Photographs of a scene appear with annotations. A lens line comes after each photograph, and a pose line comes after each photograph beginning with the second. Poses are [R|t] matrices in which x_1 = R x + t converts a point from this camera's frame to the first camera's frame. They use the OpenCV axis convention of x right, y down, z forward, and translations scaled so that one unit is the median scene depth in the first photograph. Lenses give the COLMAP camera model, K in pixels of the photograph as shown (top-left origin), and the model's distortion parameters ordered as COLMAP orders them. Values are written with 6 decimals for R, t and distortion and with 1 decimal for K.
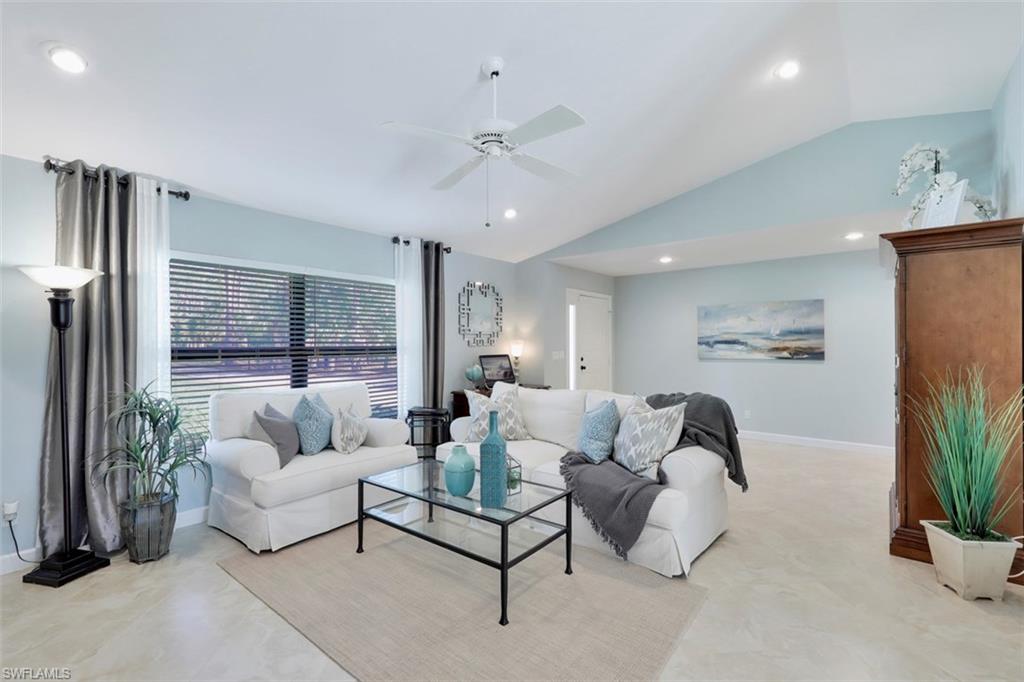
lens RADIAL K [[452.8, 0, 517.4], [0, 452.8, 340.0], [0, 0, 1]] dist [0.000309, 0.000248]
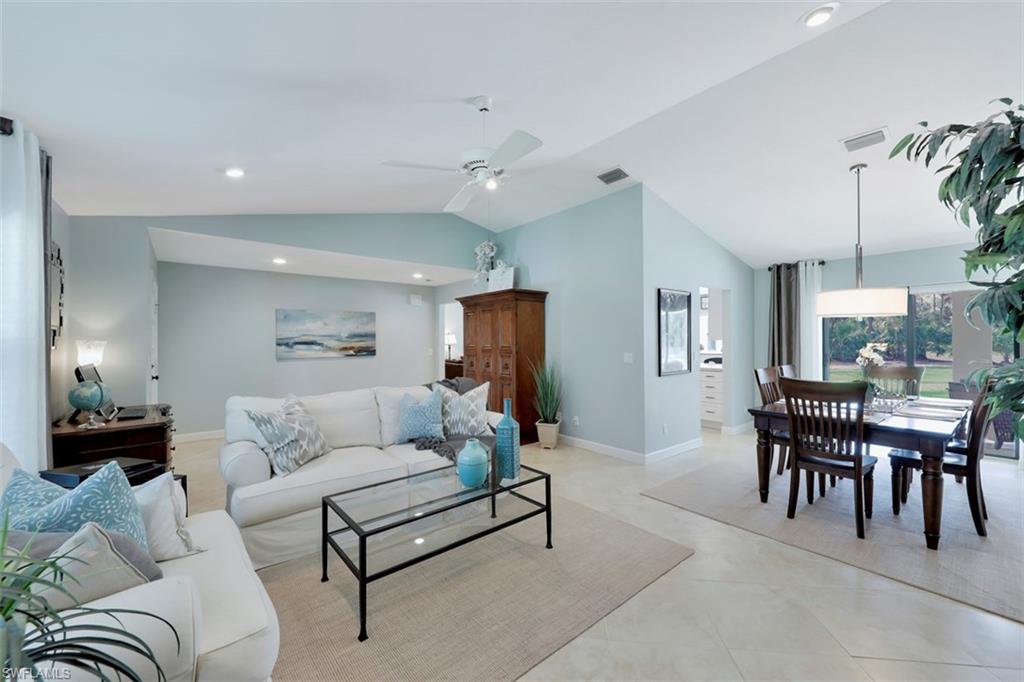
lens RADIAL K [[396.9, 0, 516.9], [0, 396.9, 342.7], [0, 0, 1]] dist [-0.010236, -0.000919]
pose [[0.182150, -0.000051, 0.983271, -0.434514], [-0.001392, 0.999999, 0.000310, 0.002726], [-0.983270, -0.001425, 0.182150, 0.312636]]
